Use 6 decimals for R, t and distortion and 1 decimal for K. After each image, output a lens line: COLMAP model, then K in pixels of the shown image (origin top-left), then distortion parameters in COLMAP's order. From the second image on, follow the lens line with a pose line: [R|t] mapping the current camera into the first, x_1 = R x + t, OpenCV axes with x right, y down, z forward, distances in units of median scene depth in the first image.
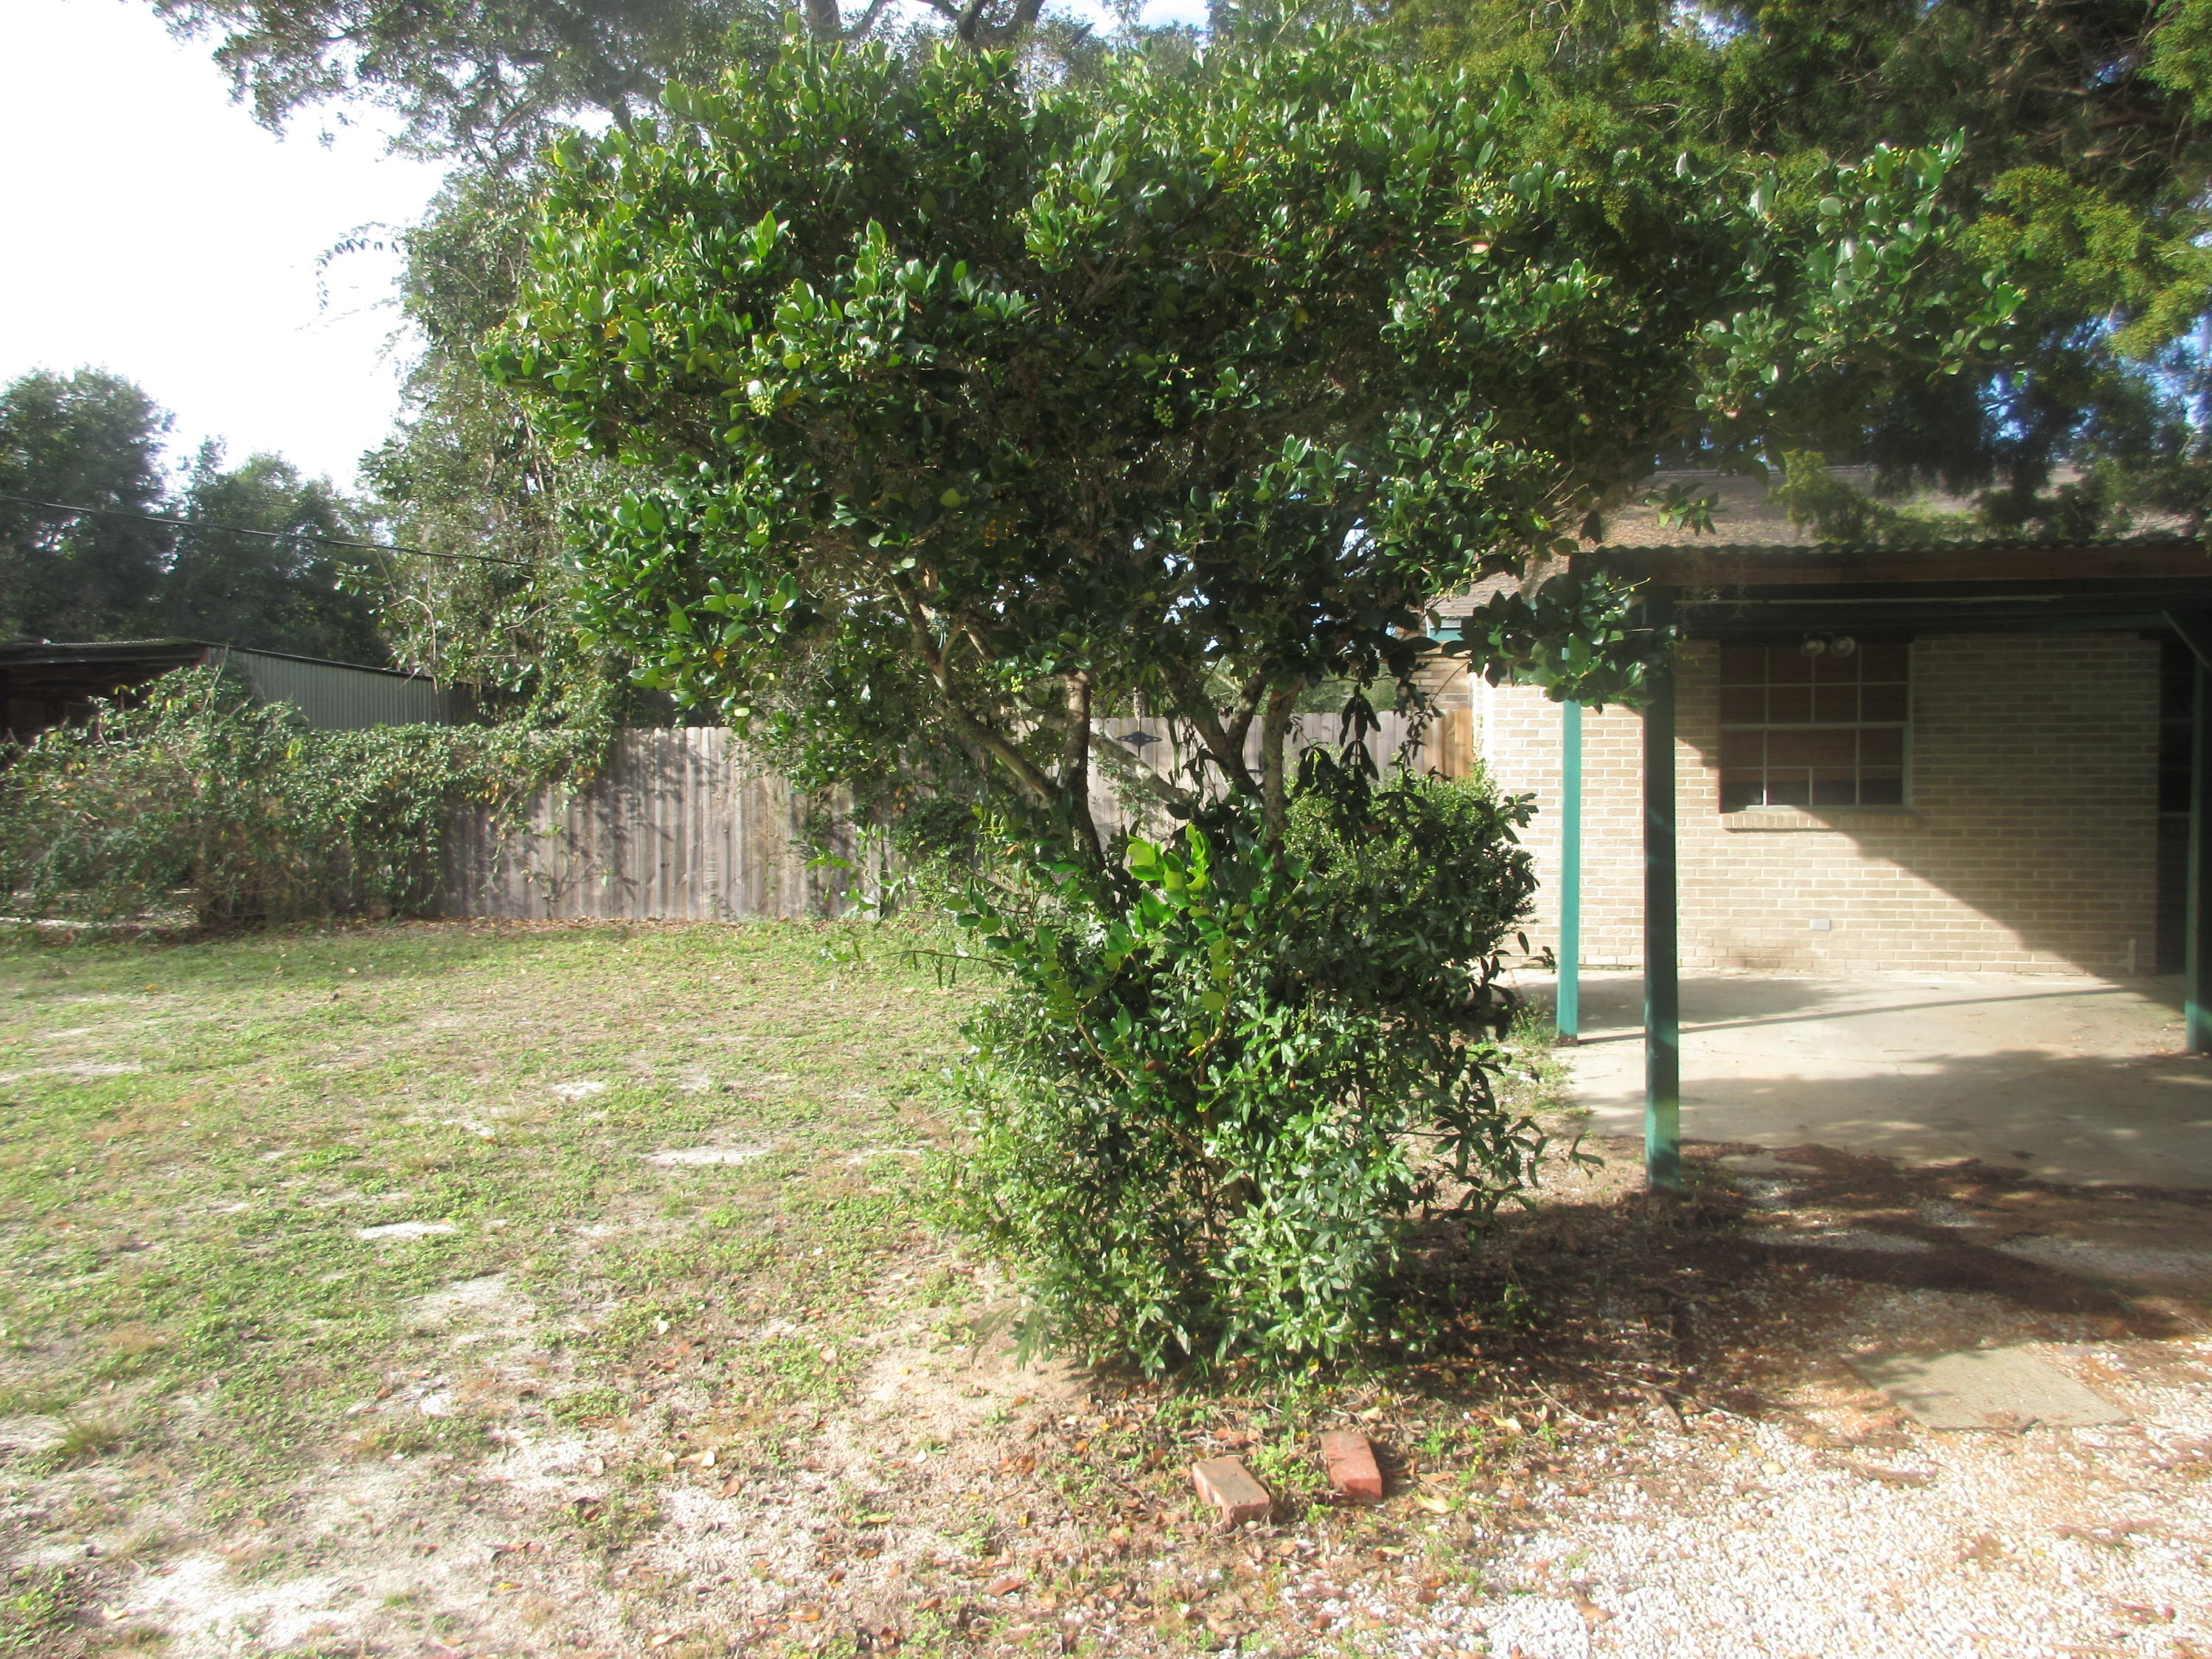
lens RADIAL K [[1644.0, 0, 1099.7], [0, 1644.0, 838.2], [0, 0, 1]] dist [-0.005744, 0.012083]
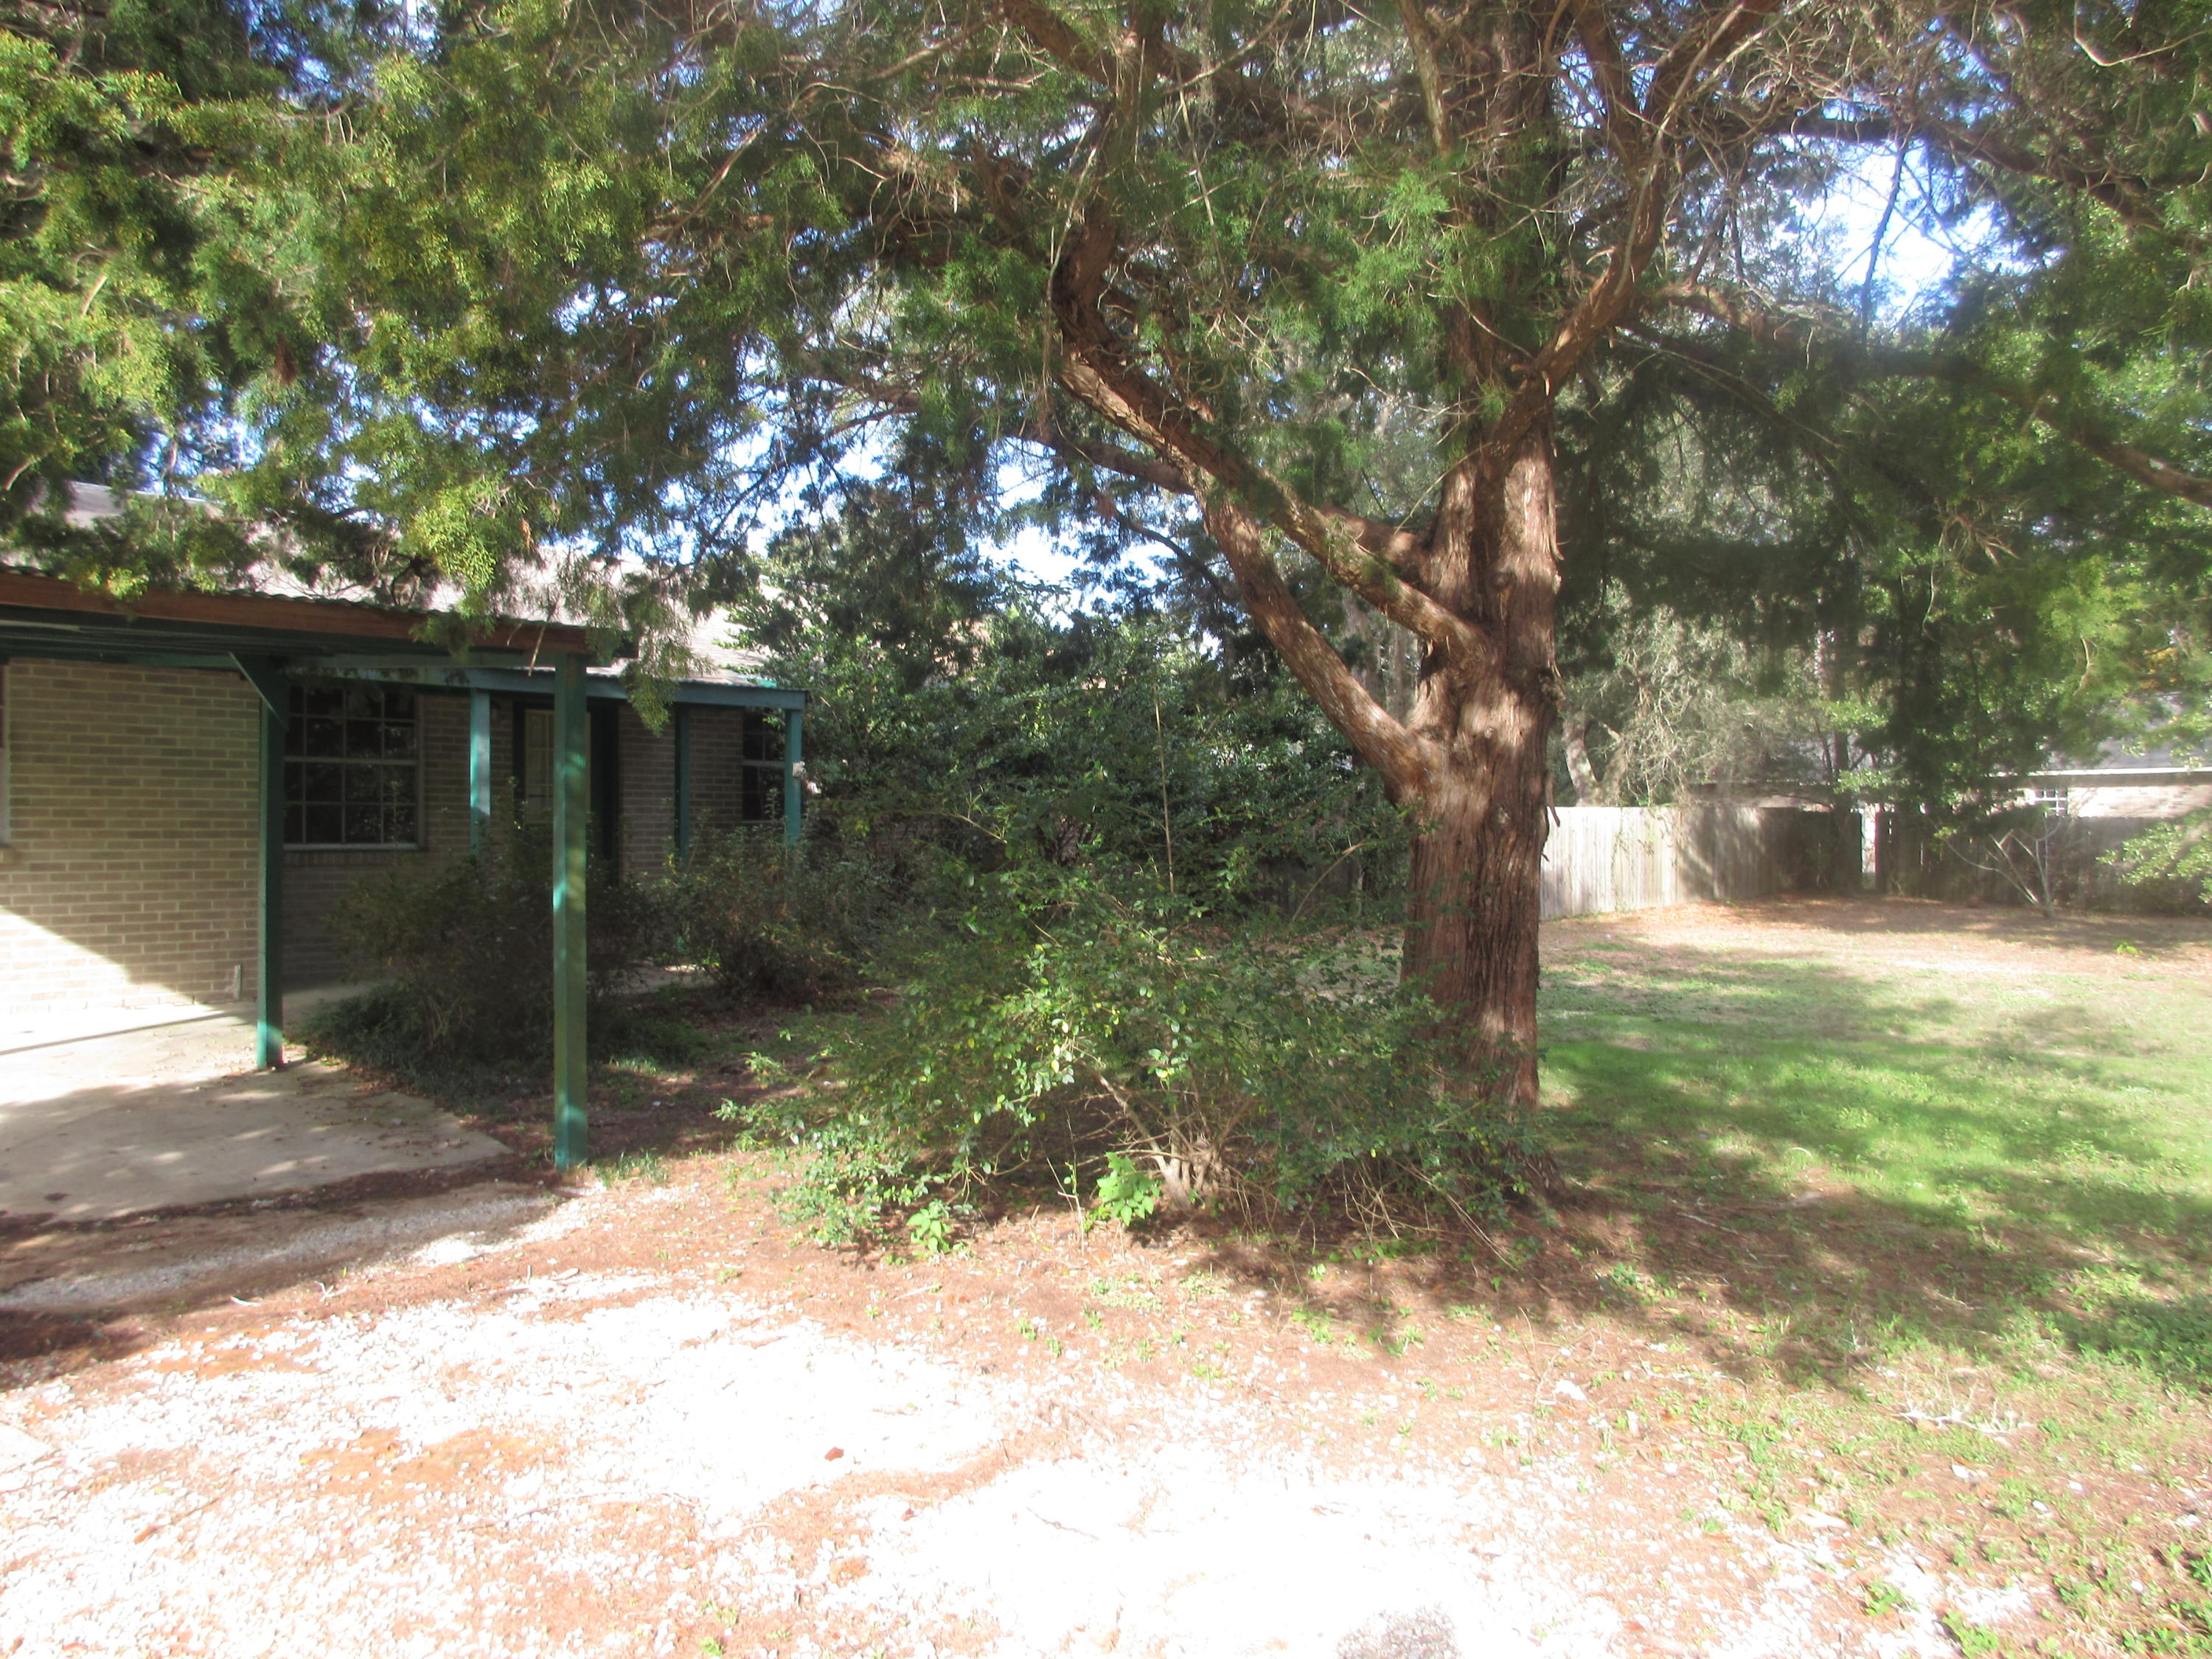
lens RADIAL K [[1644.0, 0, 1099.7], [0, 1644.0, 838.2], [0, 0, 1]] dist [-0.005744, 0.012083]
pose [[0.547166, -0.001989, 0.837022, 0.130932], [0.018645, 0.999778, -0.009813, 0.002327], [-0.836817, 0.020975, 0.547081, -0.082150]]
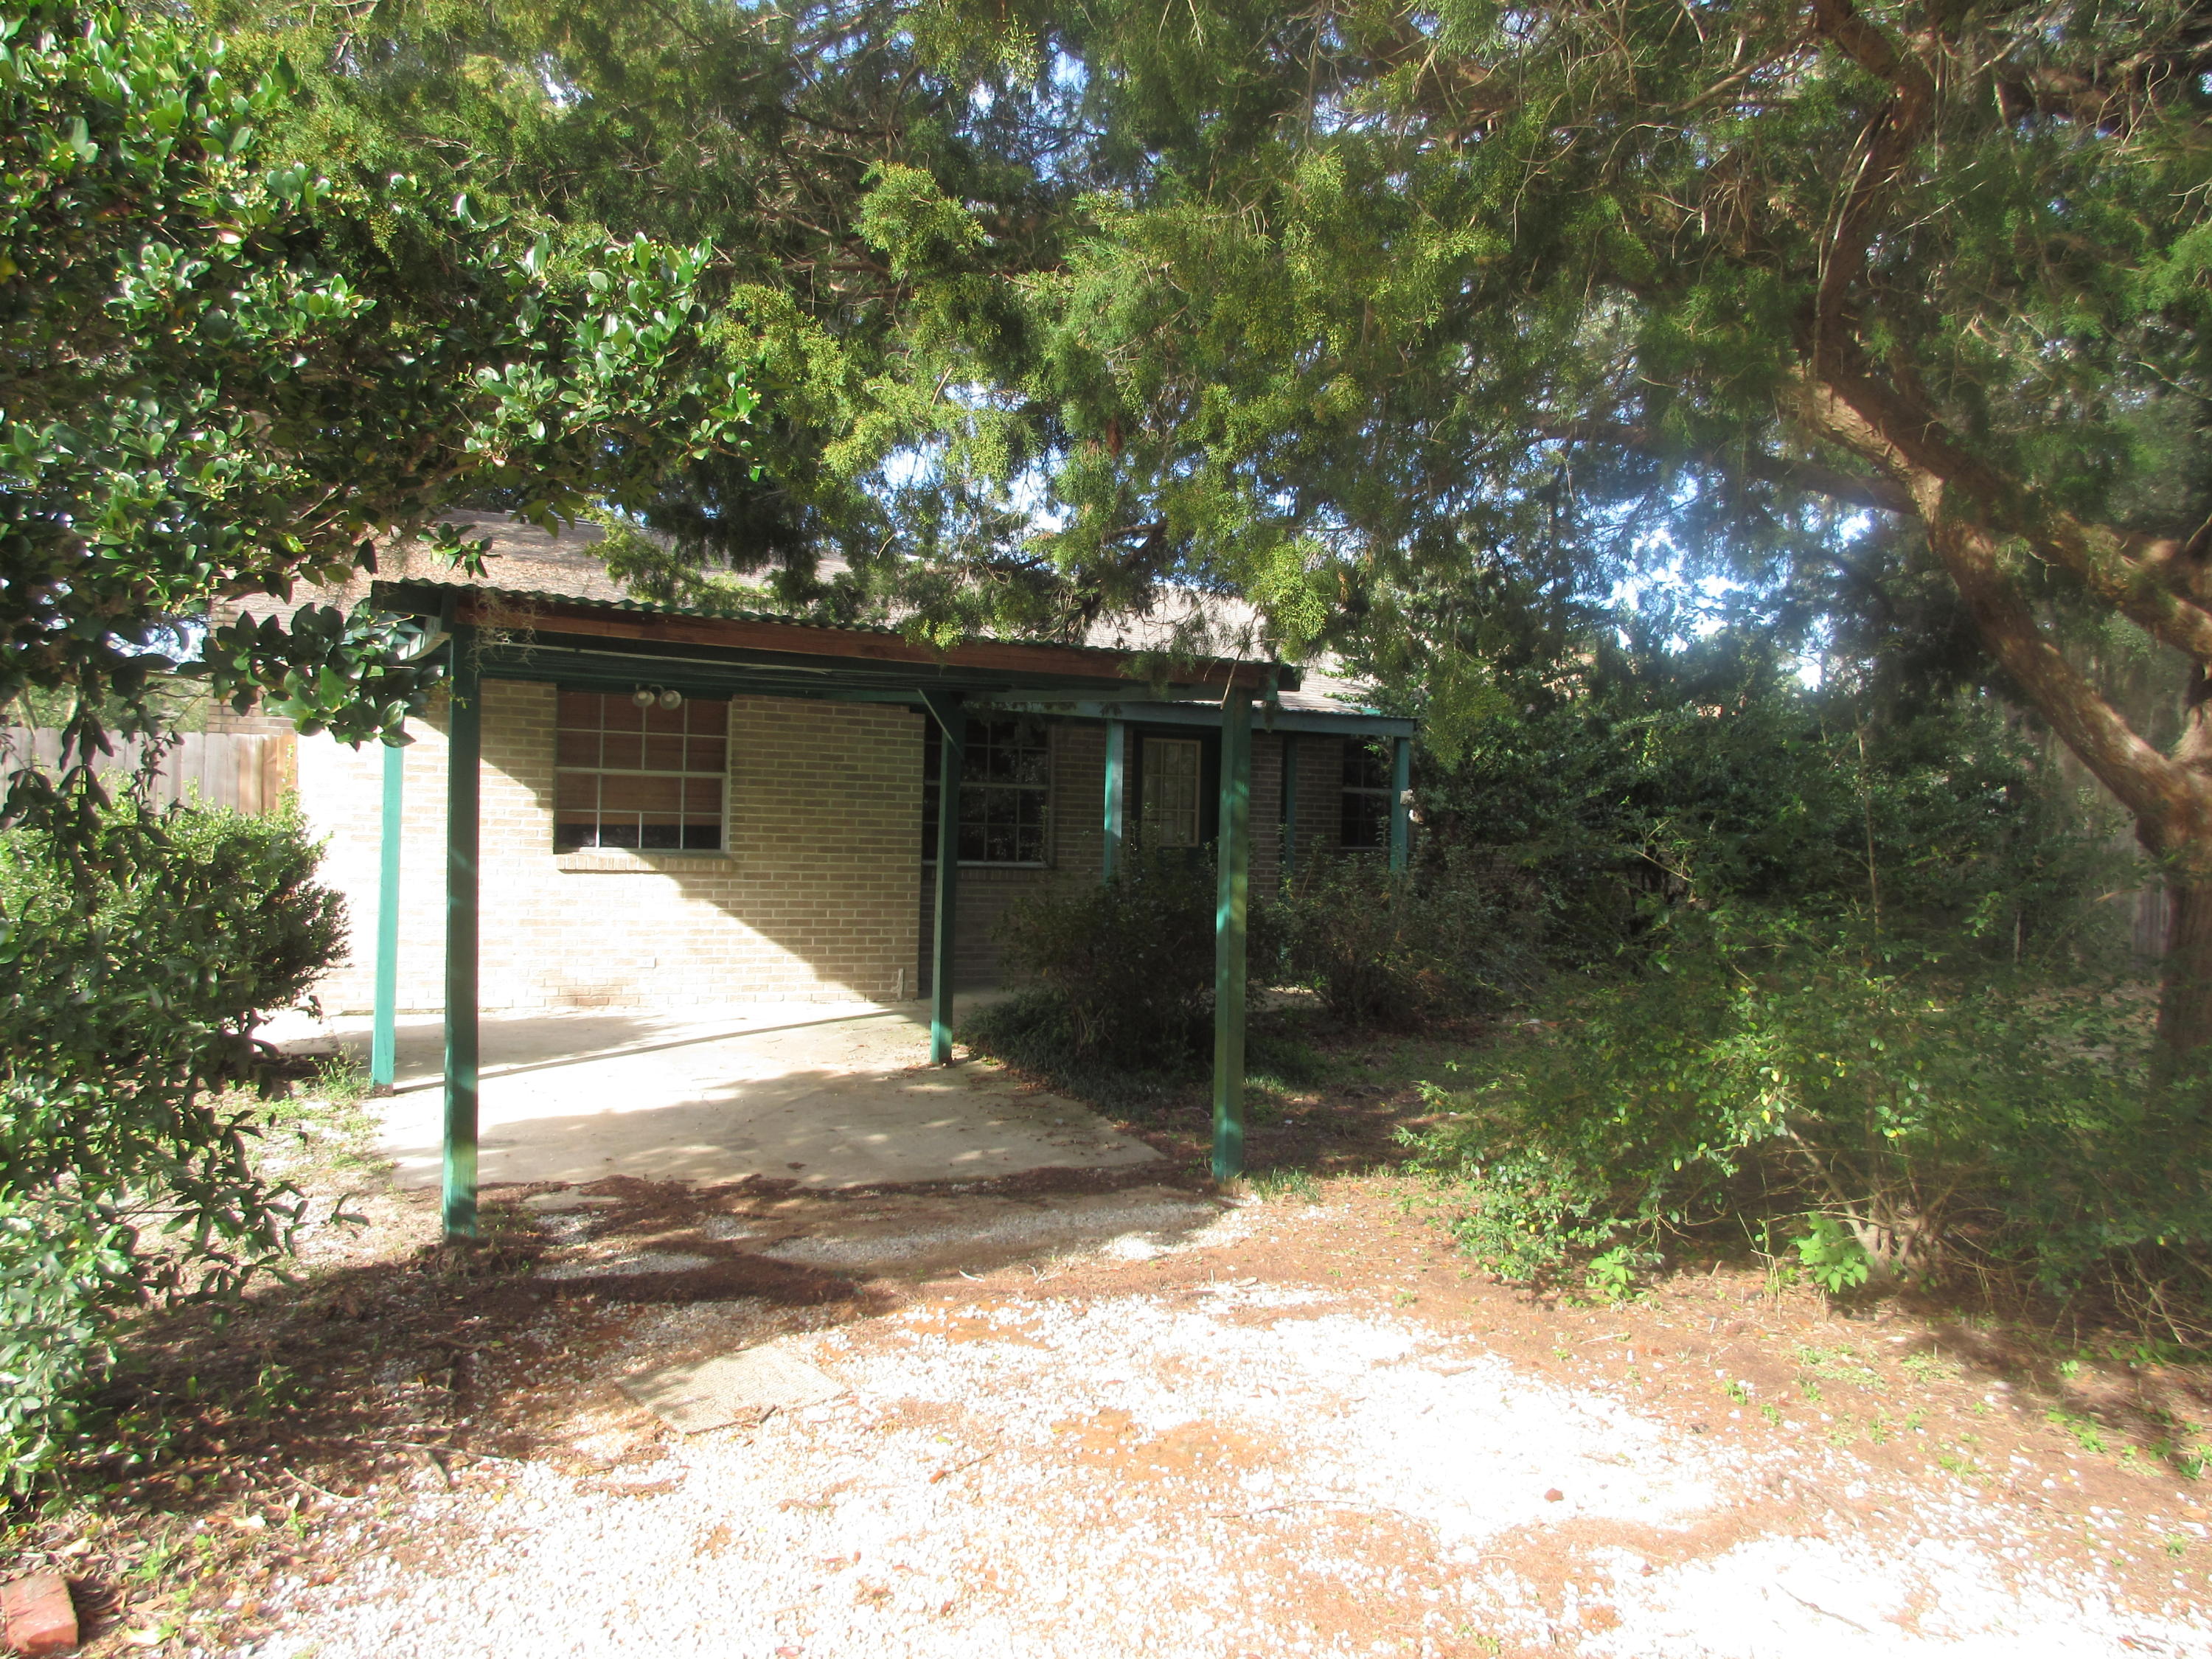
lens RADIAL K [[1646.3, 0, 1094.5], [0, 1646.3, 833.4], [0, 0, 1]] dist [-0.000293, 0.011141]
pose [[0.789512, 0.024714, 0.613237, 0.046705], [-0.008352, 0.999529, -0.029529, -0.002390], [-0.613678, 0.018192, 0.789347, -0.016298]]
